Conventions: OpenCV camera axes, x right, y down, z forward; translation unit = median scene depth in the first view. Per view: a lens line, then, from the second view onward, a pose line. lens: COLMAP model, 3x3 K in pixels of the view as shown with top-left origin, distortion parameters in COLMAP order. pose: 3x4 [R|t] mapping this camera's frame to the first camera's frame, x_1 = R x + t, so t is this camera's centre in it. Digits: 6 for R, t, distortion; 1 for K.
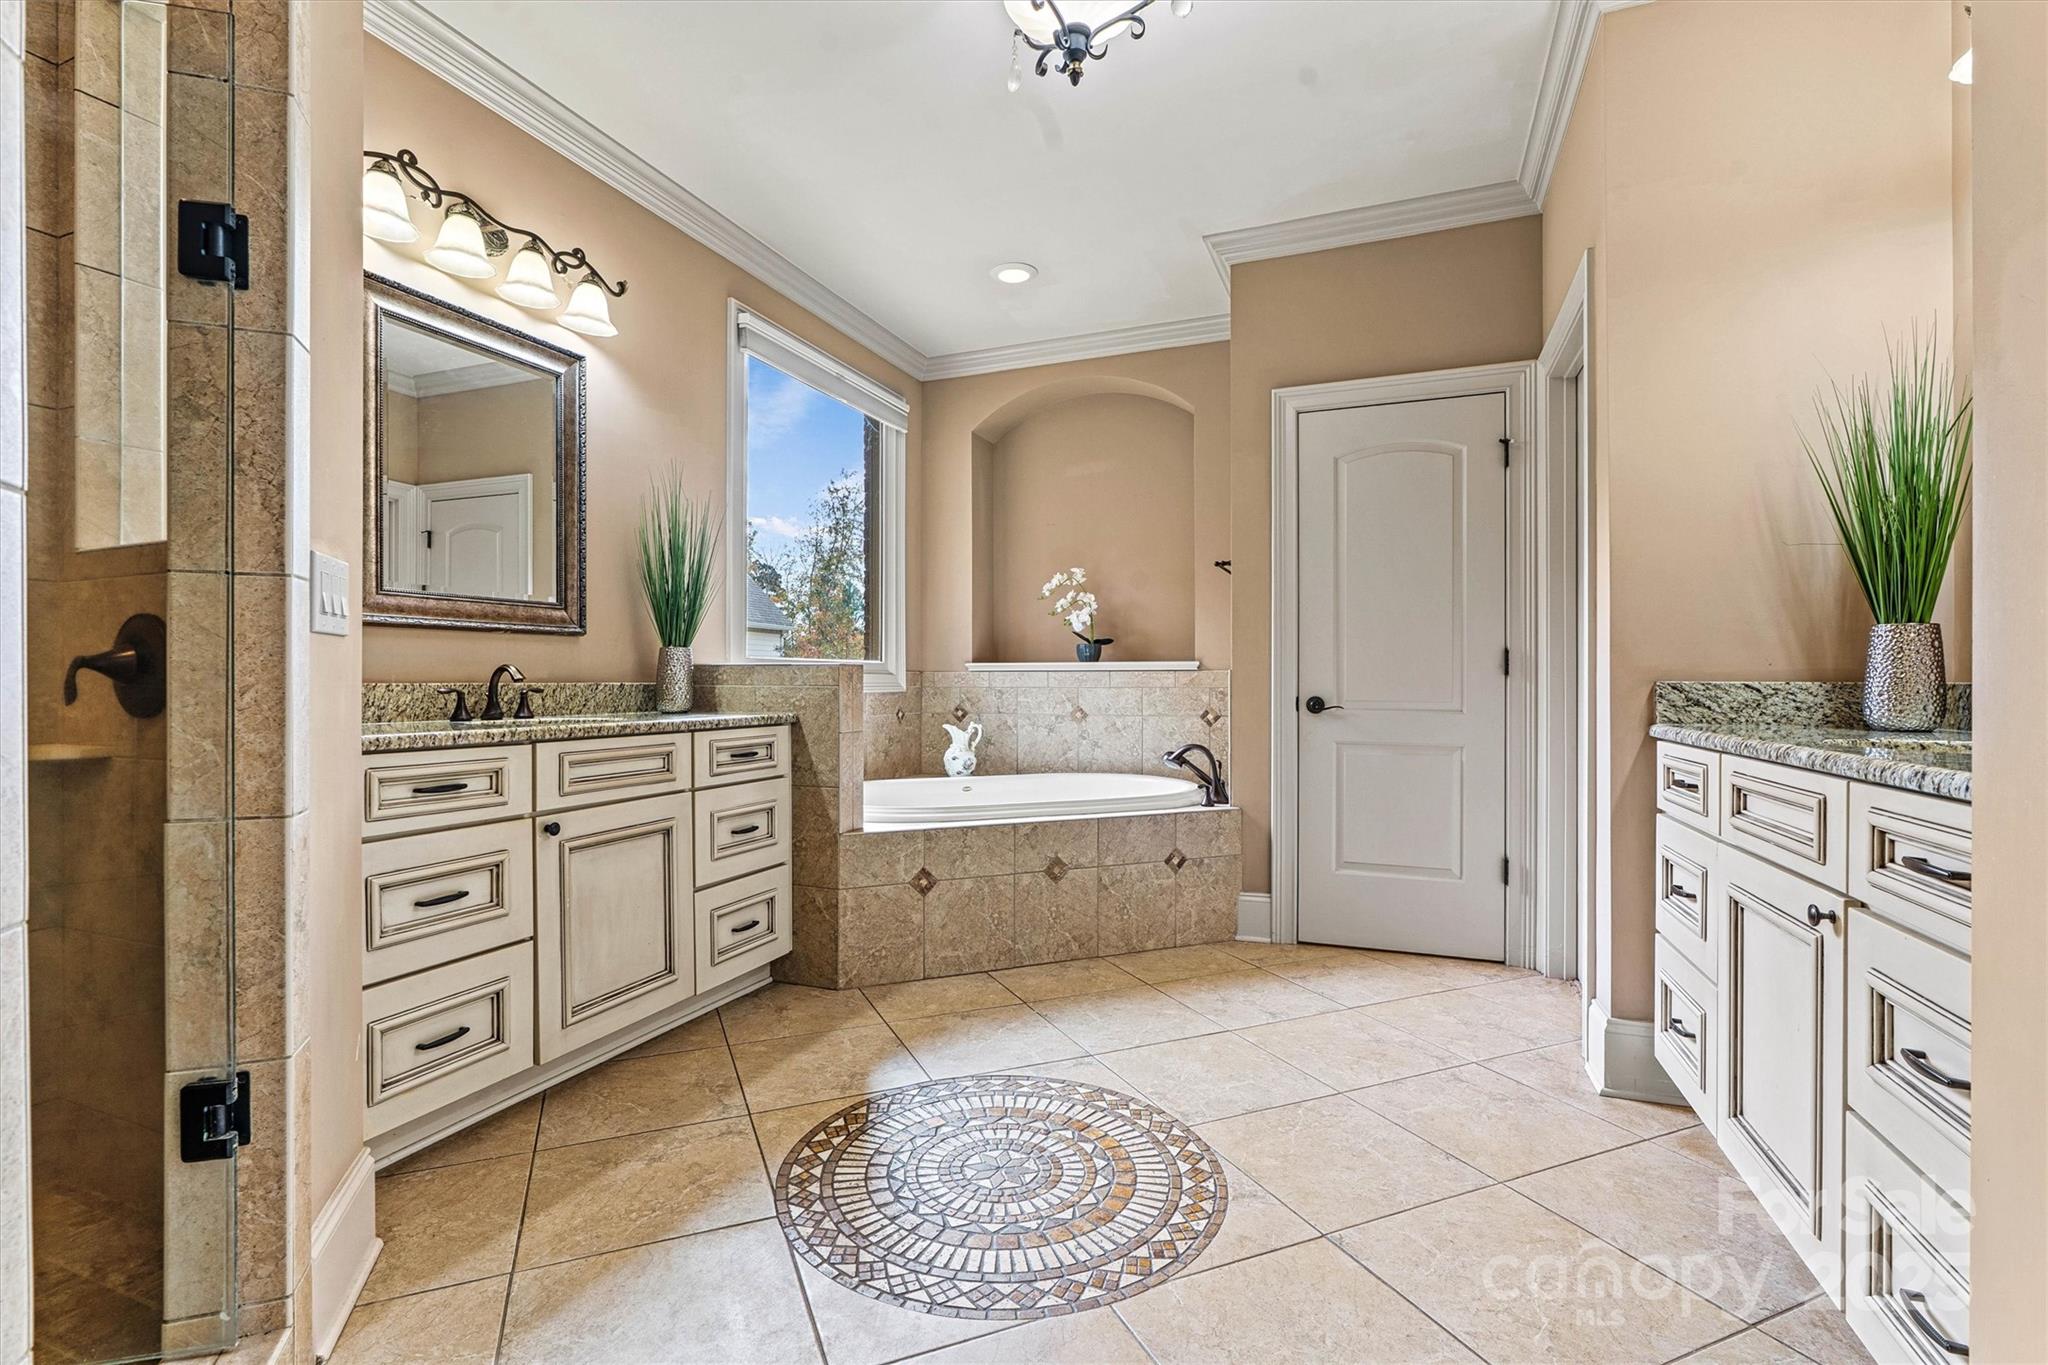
lens RADIAL K [[921.9, 0, 1010.6], [0, 921.9, 680.7], [0, 0, 1]] dist [-0.014016, 0.003697]
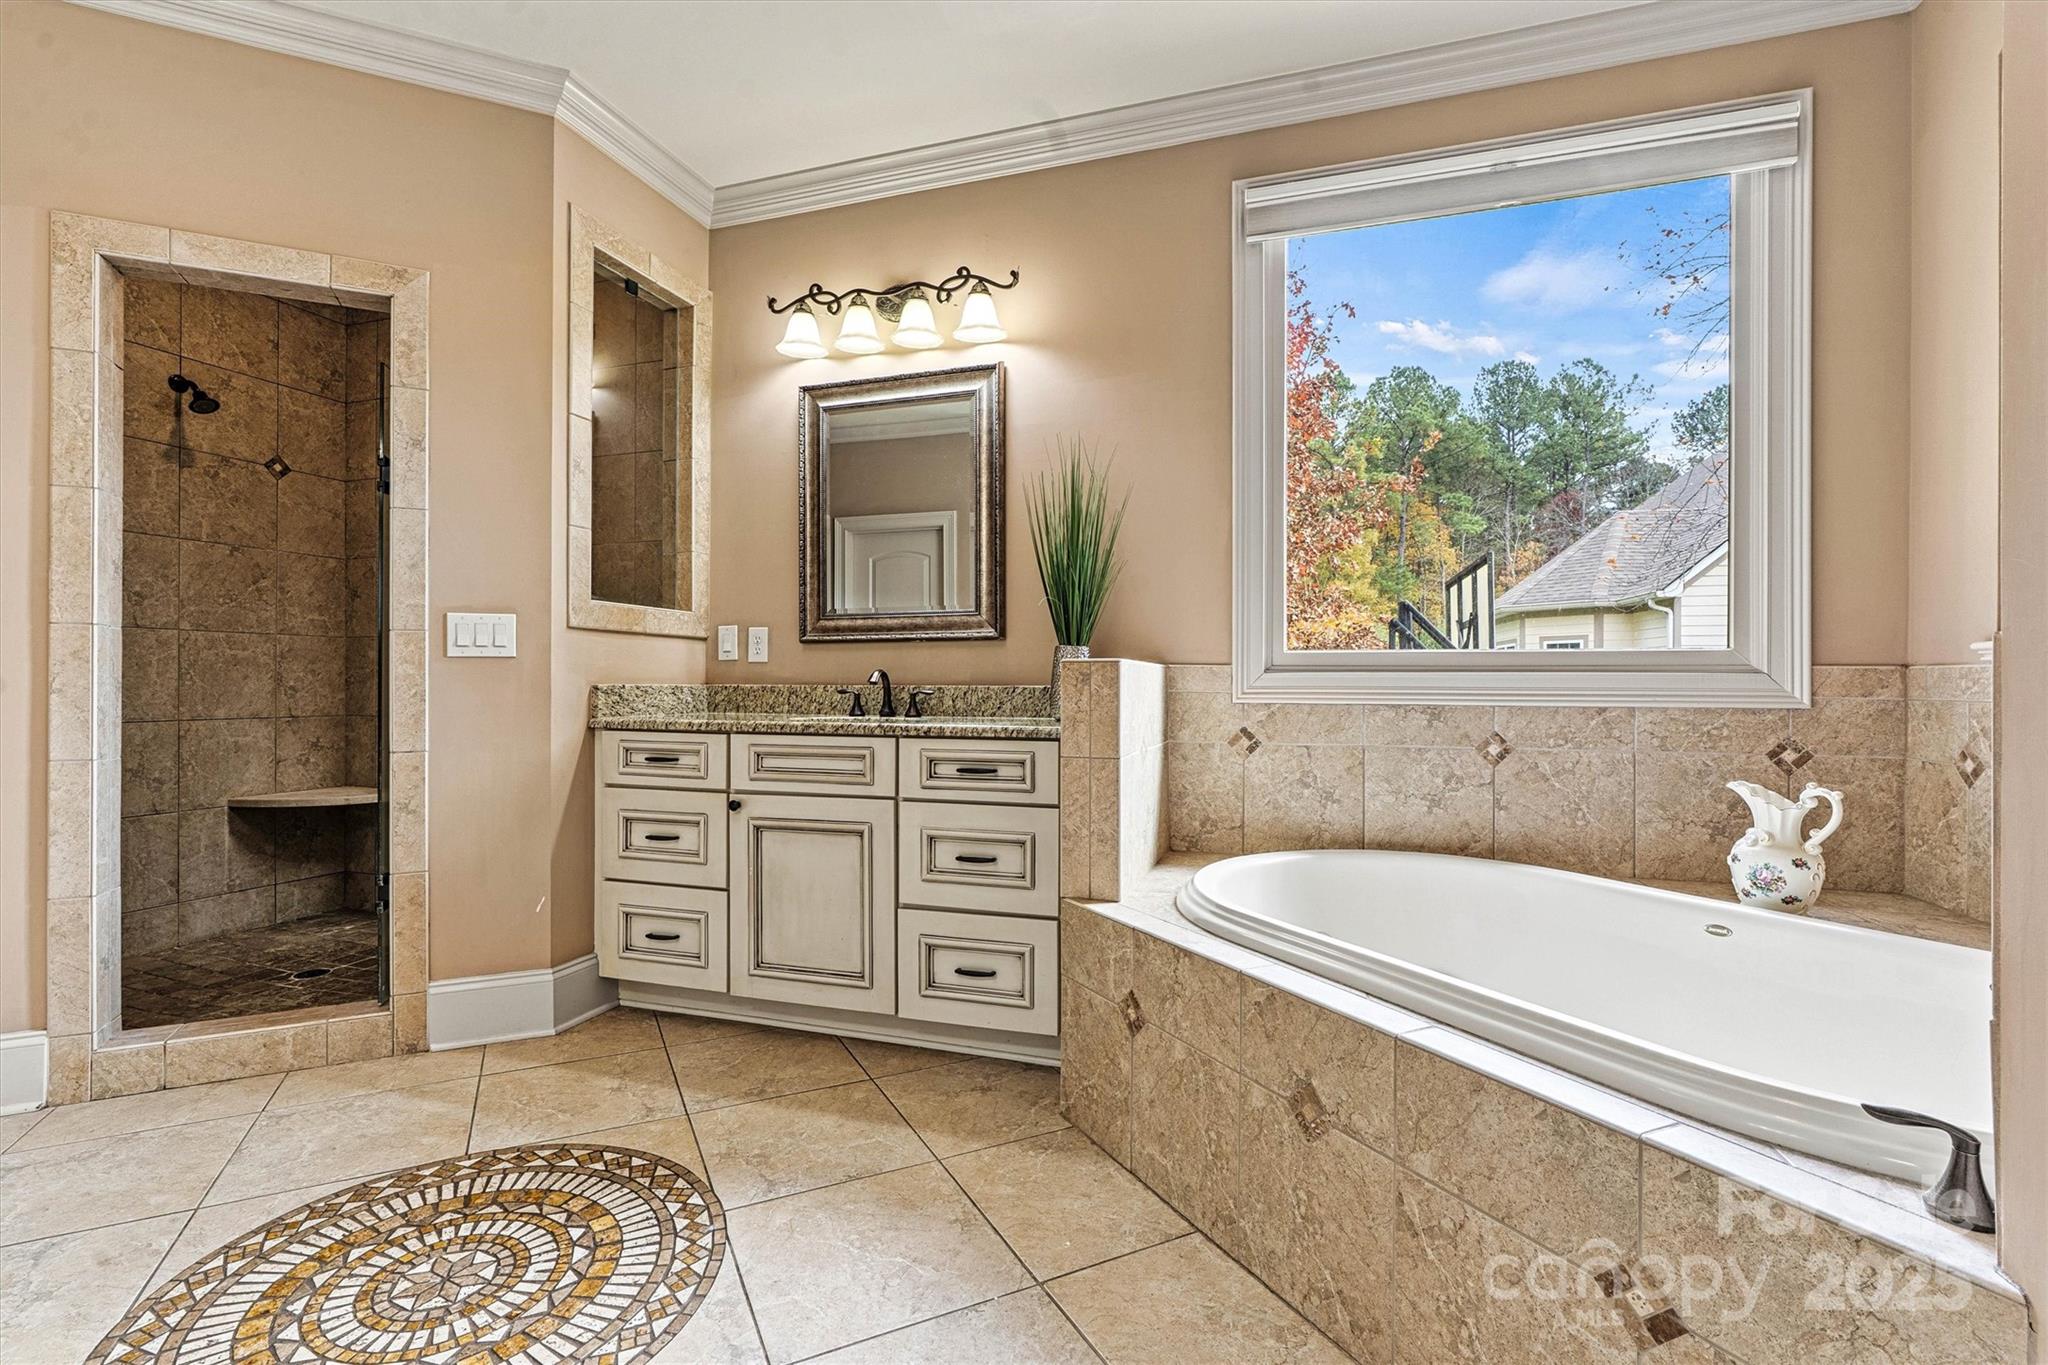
lens RADIAL K [[921.9, 0, 1010.6], [0, 921.9, 680.7], [0, 0, 1]] dist [-0.014016, 0.003697]
pose [[0.070196, -0.002703, -0.997530, 0.616090], [-0.001023, 0.999996, -0.002782, -0.000349], [0.997533, 0.001215, 0.070192, 1.061013]]
